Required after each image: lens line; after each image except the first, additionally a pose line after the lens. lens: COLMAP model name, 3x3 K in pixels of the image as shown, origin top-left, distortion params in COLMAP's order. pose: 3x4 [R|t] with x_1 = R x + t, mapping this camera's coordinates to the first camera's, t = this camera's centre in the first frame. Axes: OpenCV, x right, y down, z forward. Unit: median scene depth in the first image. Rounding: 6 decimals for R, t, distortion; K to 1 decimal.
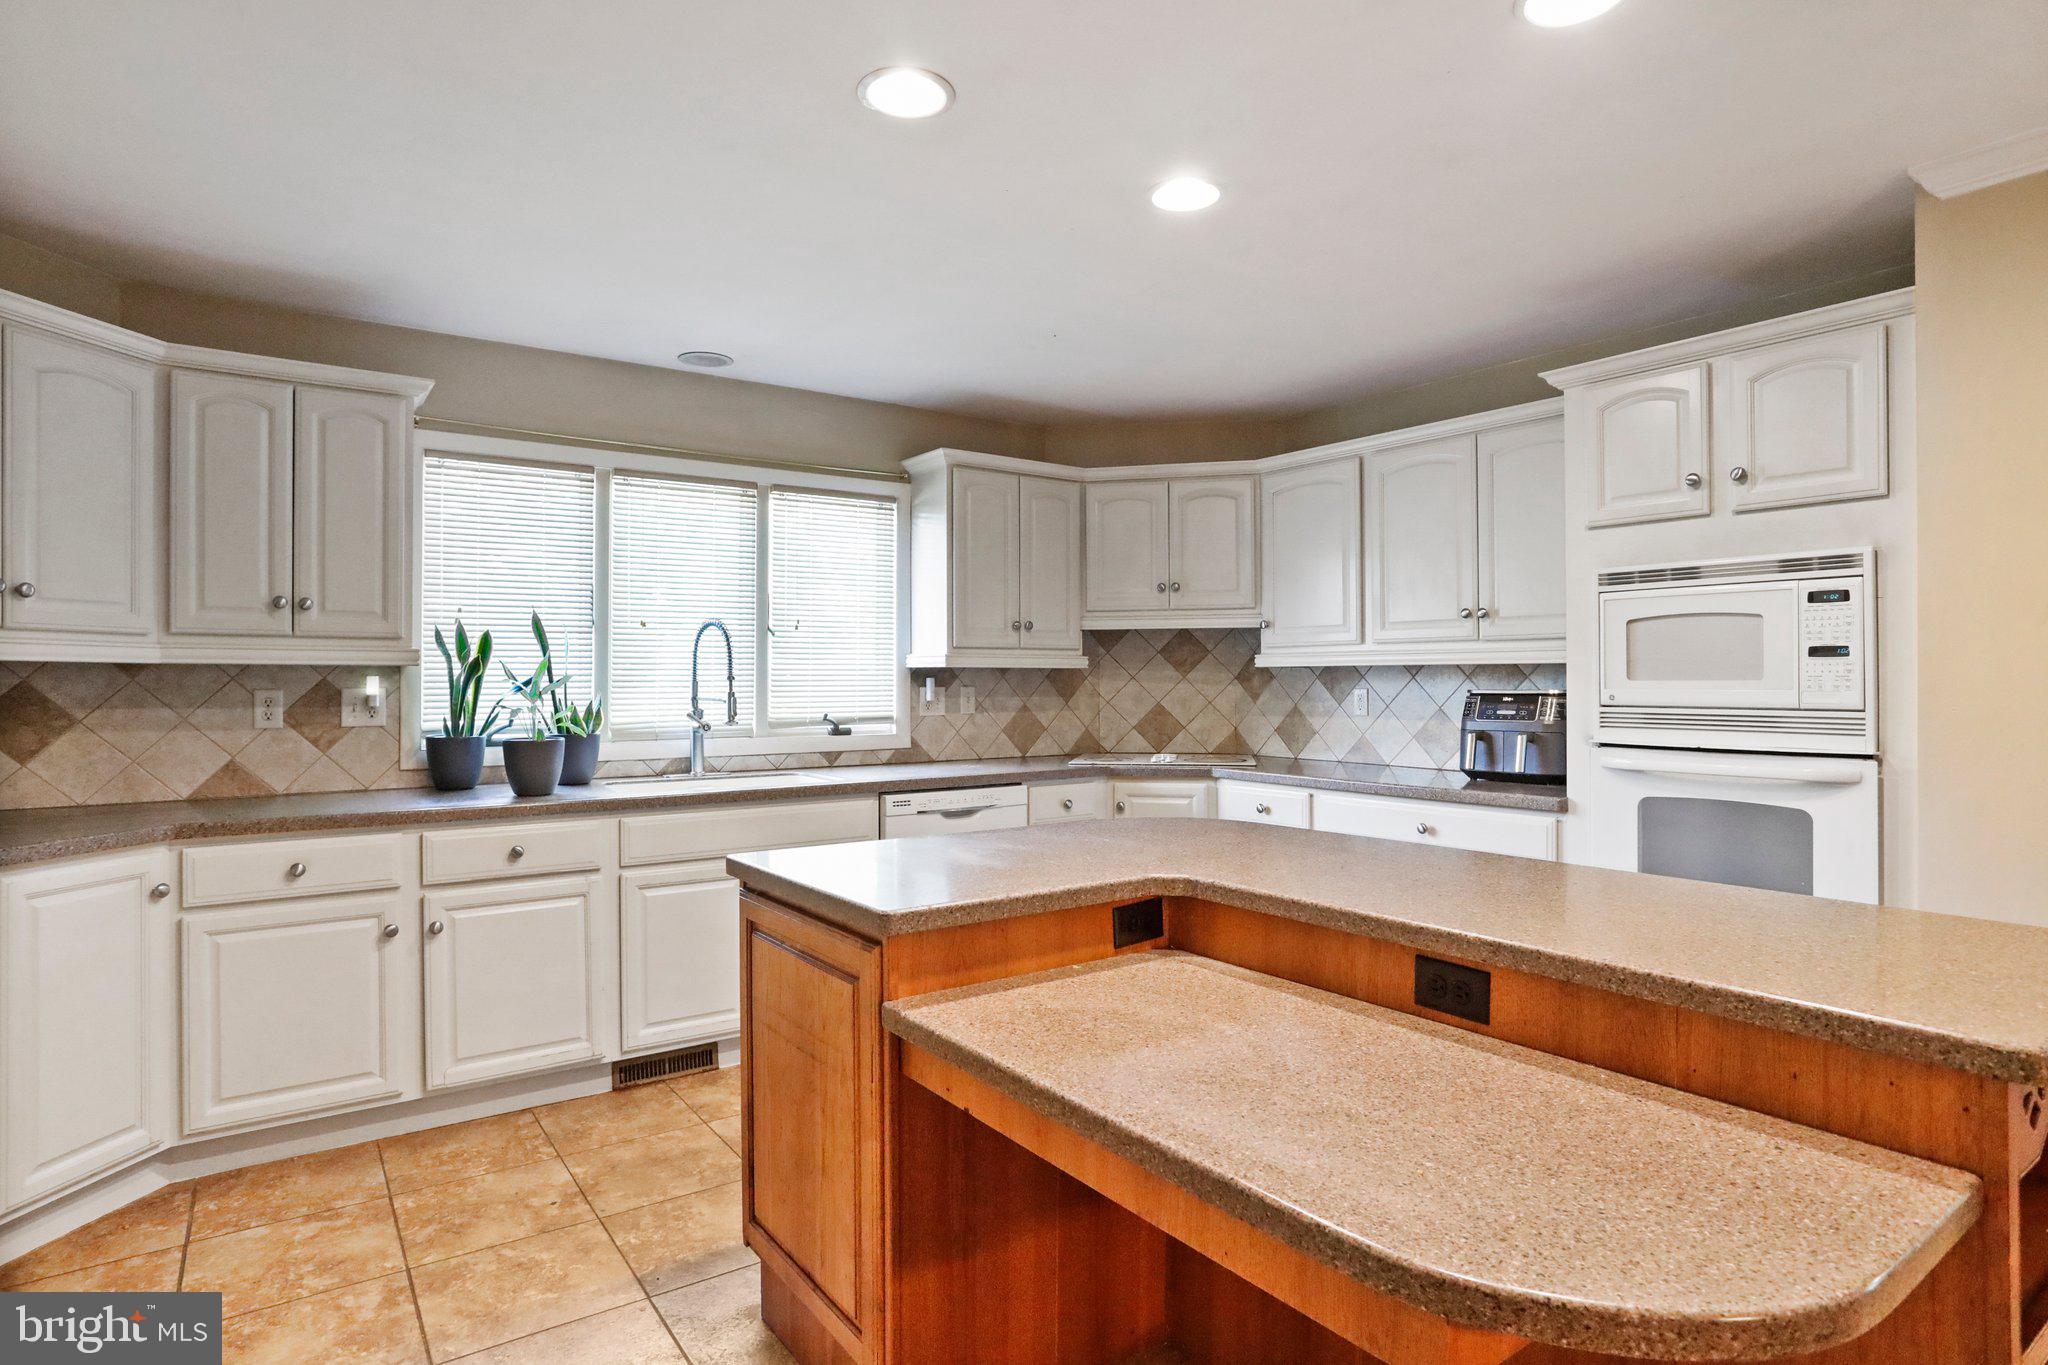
lens RADIAL K [[1090.1, 0, 1024.0], [0, 1090.1, 682.5], [0, 0, 1]] dist [-0.019088, 0.000420]
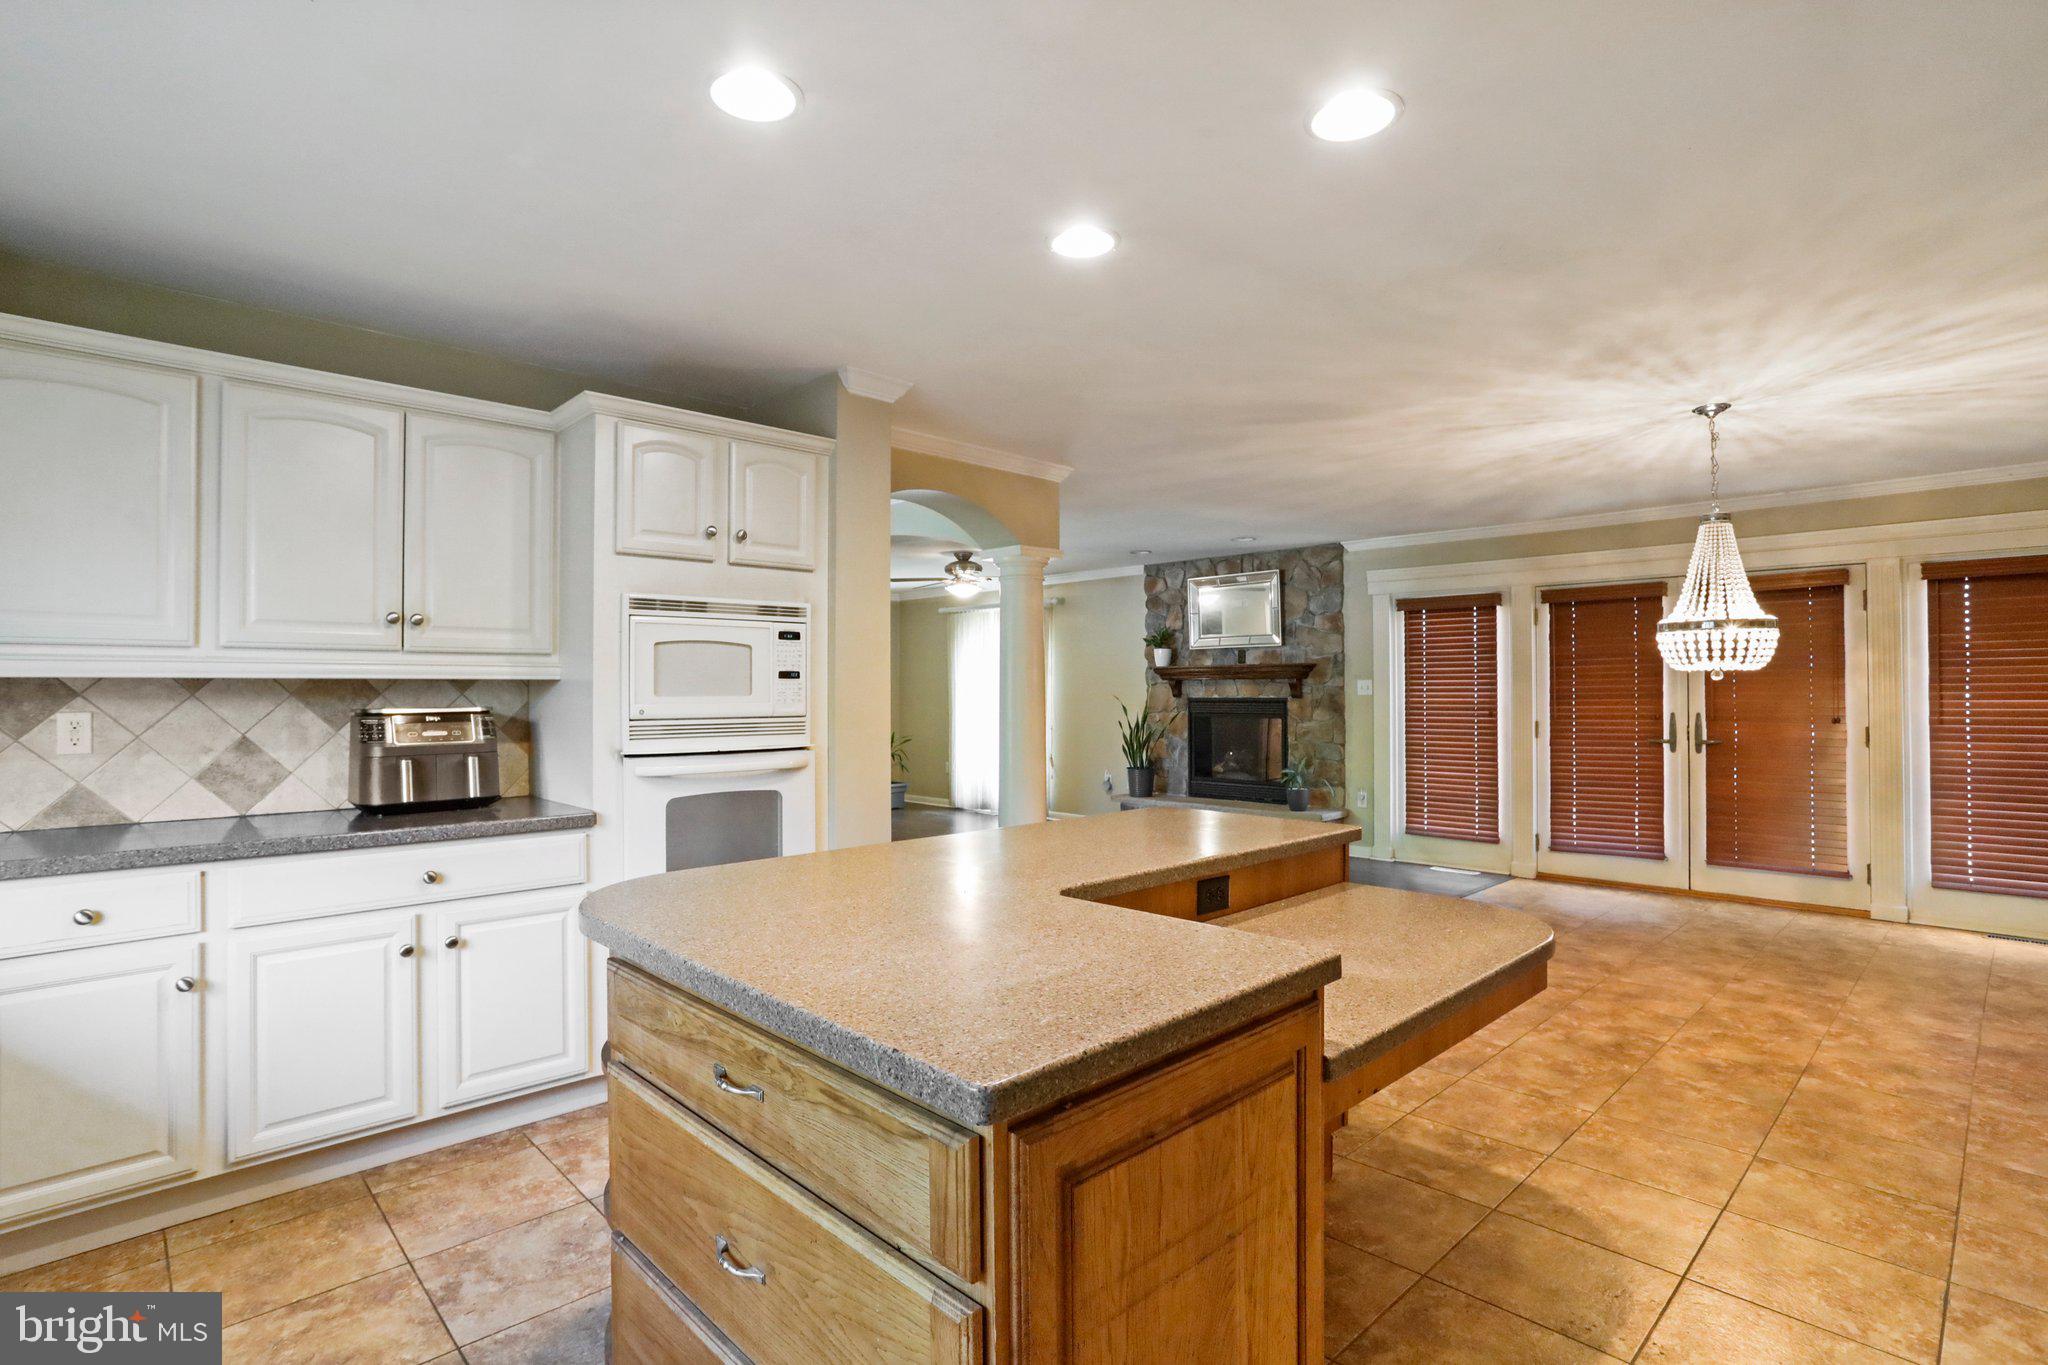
lens RADIAL K [[999.5, 0, 1014.4], [0, 999.5, 675.1], [0, 0, 1]] dist [-0.051069, 0.024987]
pose [[-0.169219, 0.017205, 0.985428, -0.386427], [0.006407, 0.999846, -0.016357, -0.003668], [-0.985558, 0.003546, -0.169303, 0.616217]]
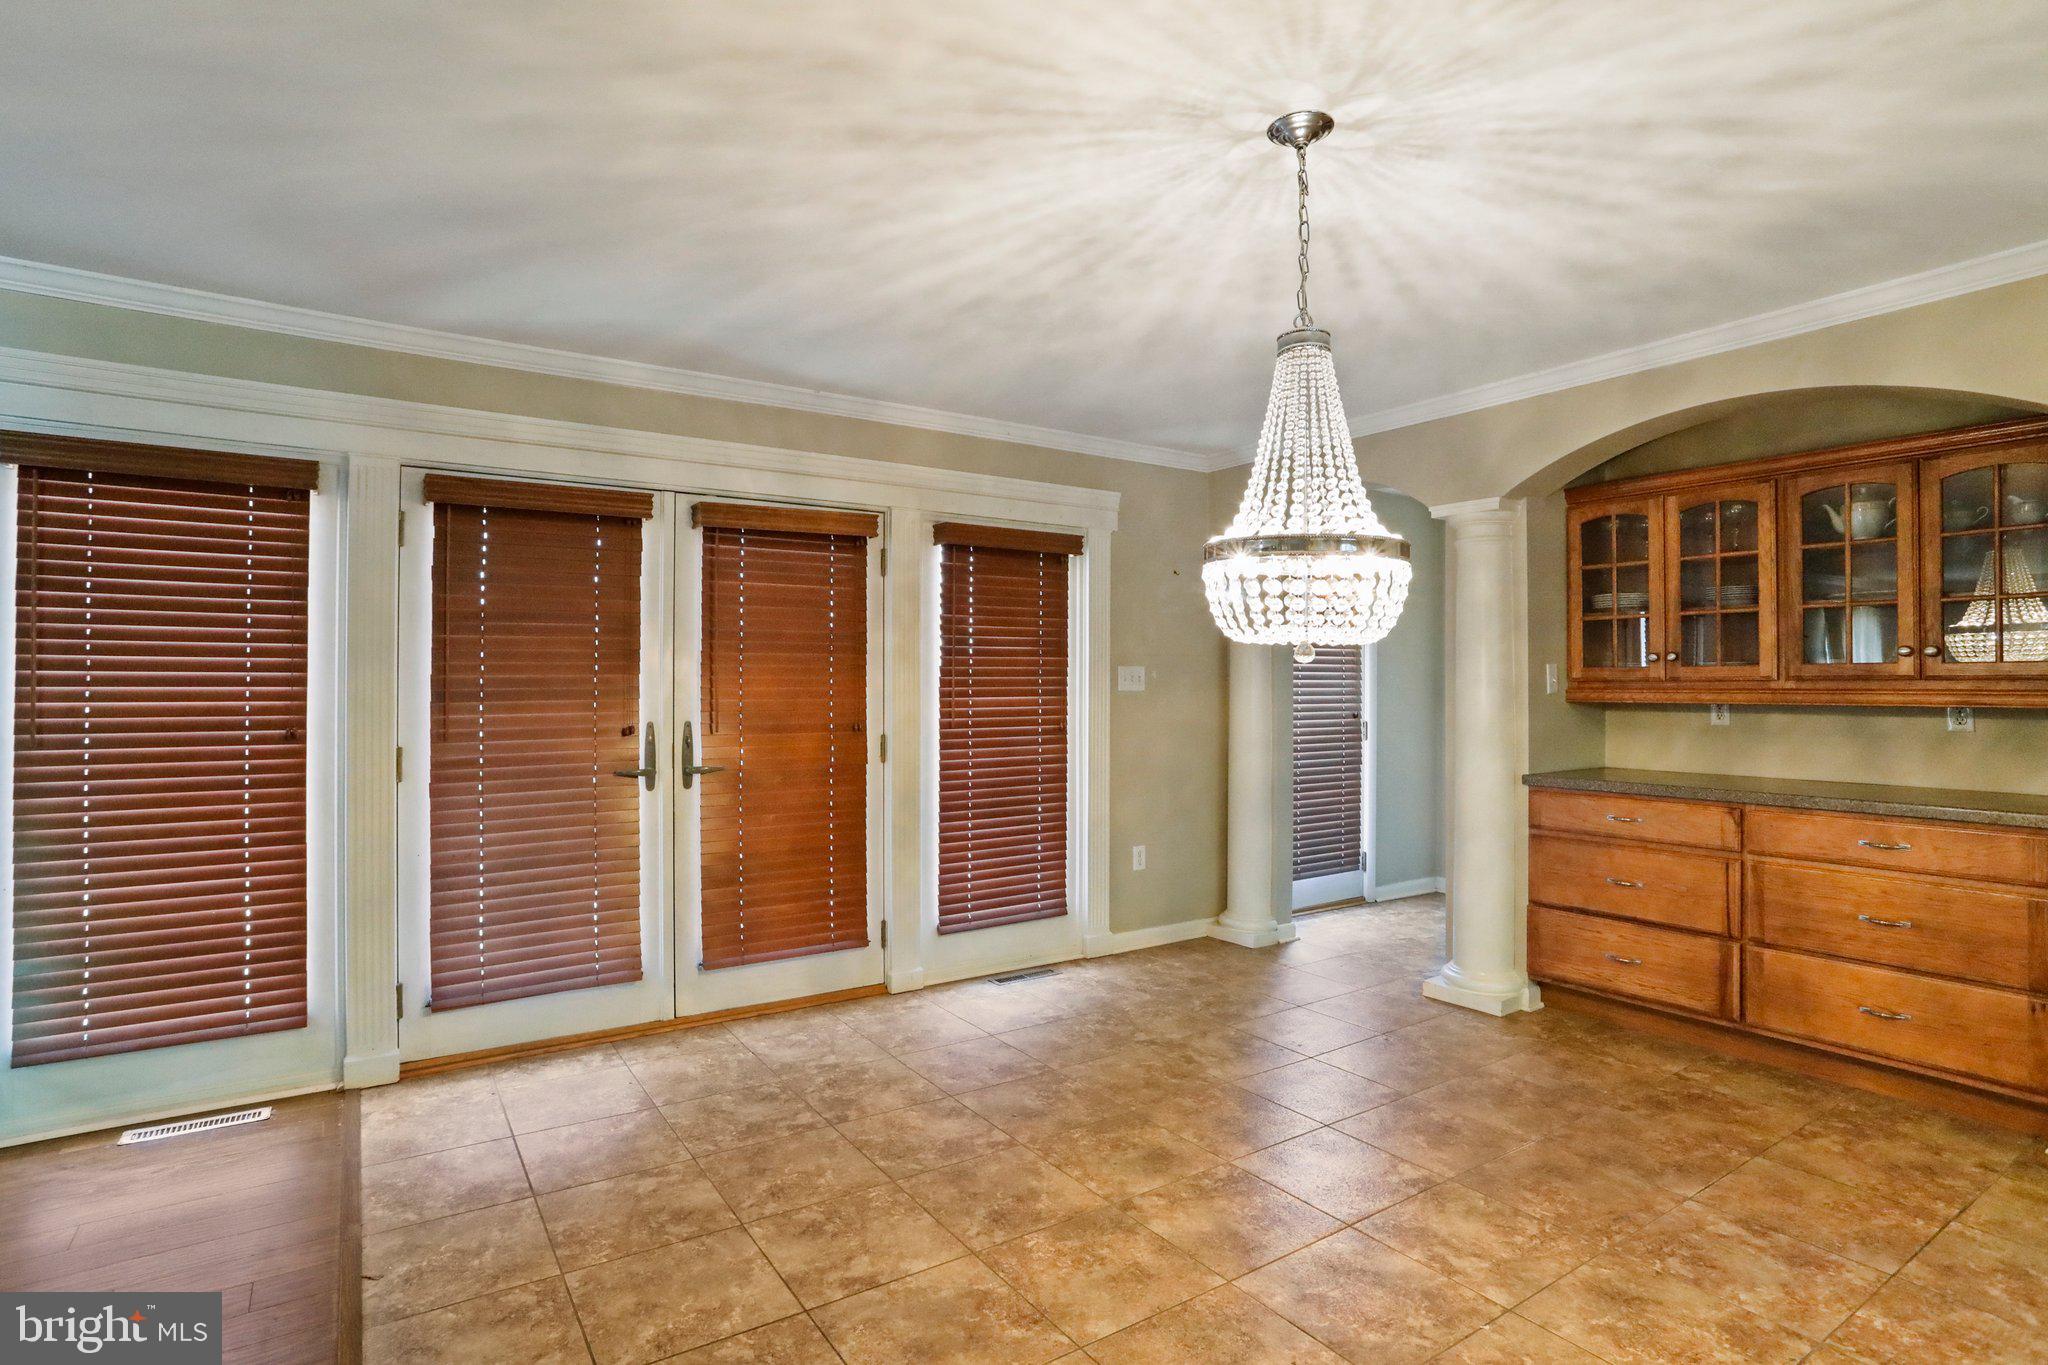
lens RADIAL K [[1028.7, 0, 1015.0], [0, 1028.7, 675.7], [0, 0, 1]] dist [-0.059944, 0.029254]
pose [[-0.999949, -0.001778, 0.009934, 0.655248], [-0.001832, 0.999984, -0.005364, -0.001348], [-0.009925, -0.005382, -0.999936, 0.253253]]
